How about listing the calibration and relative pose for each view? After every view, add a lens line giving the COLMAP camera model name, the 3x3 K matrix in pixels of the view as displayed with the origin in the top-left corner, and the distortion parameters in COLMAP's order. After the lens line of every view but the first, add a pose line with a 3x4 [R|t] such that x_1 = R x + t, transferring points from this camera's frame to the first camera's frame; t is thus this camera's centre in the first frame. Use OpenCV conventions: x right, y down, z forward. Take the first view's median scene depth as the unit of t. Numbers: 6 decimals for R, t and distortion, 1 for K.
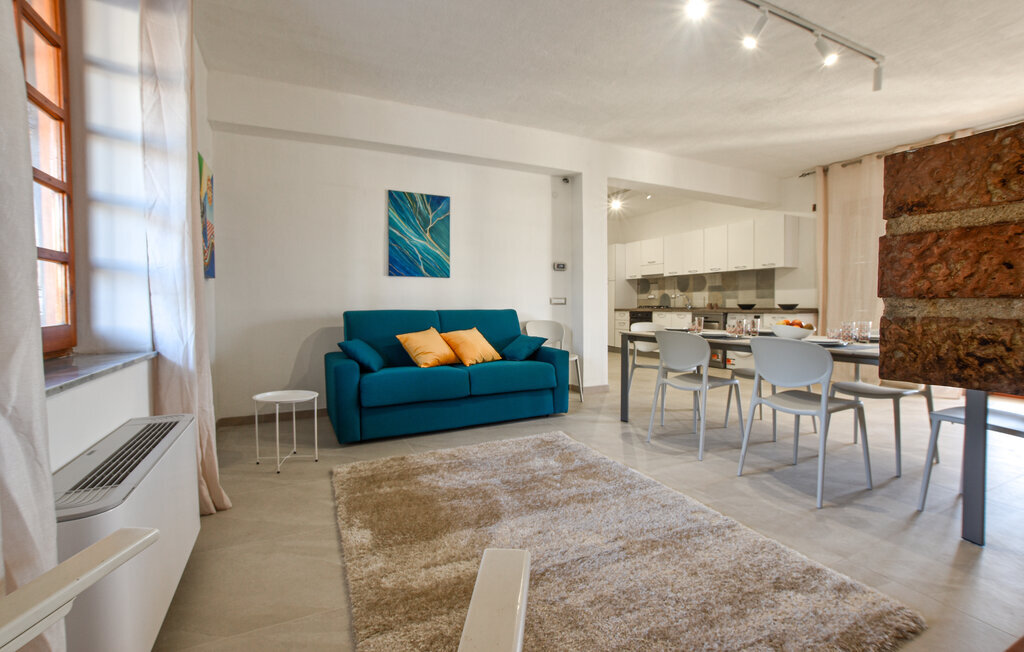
lens RADIAL K [[454.3, 0, 512.0], [0, 454.3, 326.0], [0, 0, 1]] dist [-0.018550, -0.000057]
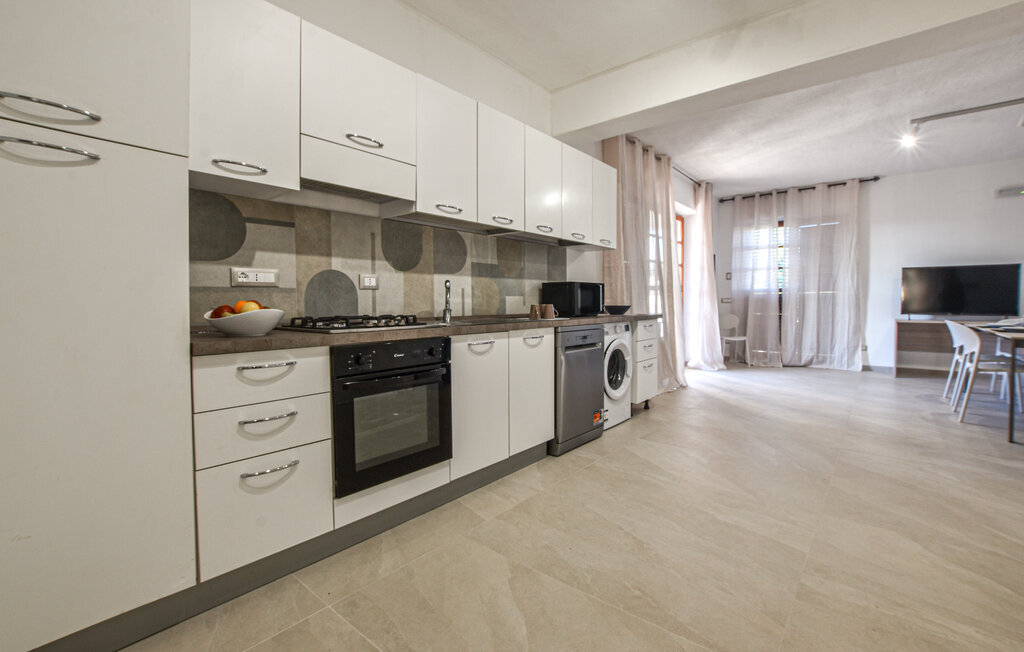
lens RADIAL K [[457.4, 0, 499.8], [0, 457.4, 322.2], [0, 0, 1]] dist [-0.013863, 0.000032]
pose [[-0.400384, -0.027963, 0.915921, 0.054179], [0.054765, 0.997017, 0.054379, -0.056055], [-0.914710, 0.071933, -0.397658, 1.136702]]
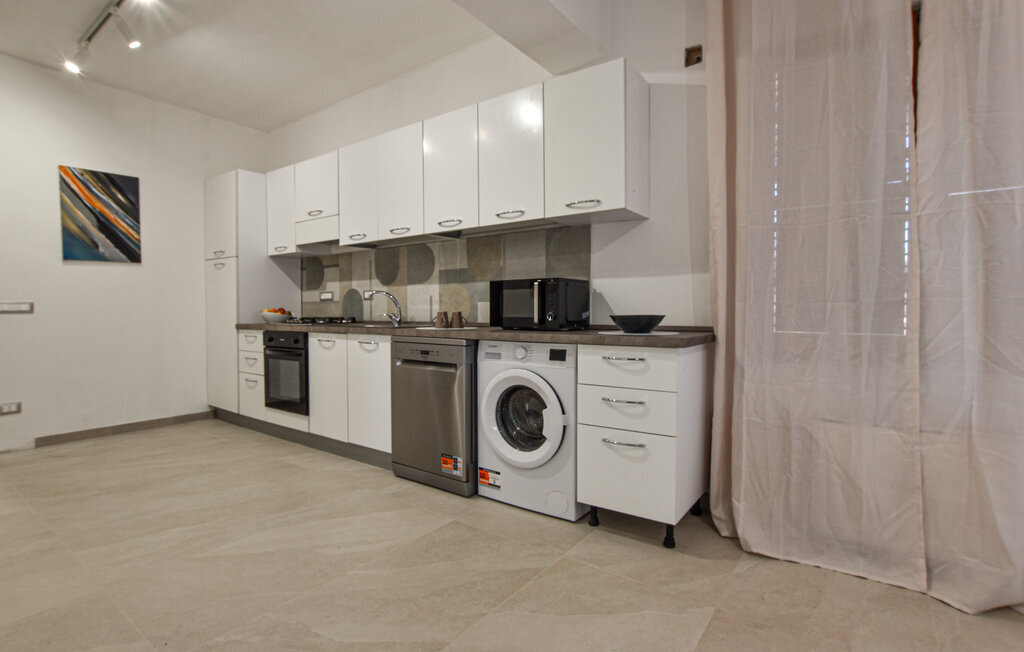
lens RADIAL K [[486.4, 0, 512.0], [0, 486.4, 326.0], [0, 0, 1]] dist [-0.001576, -0.000620]
pose [[0.885129, -0.006890, 0.465294, 0.285391], [0.016337, 0.999734, -0.016273, -0.029038], [-0.465059, 0.022005, 0.885006, 0.575959]]
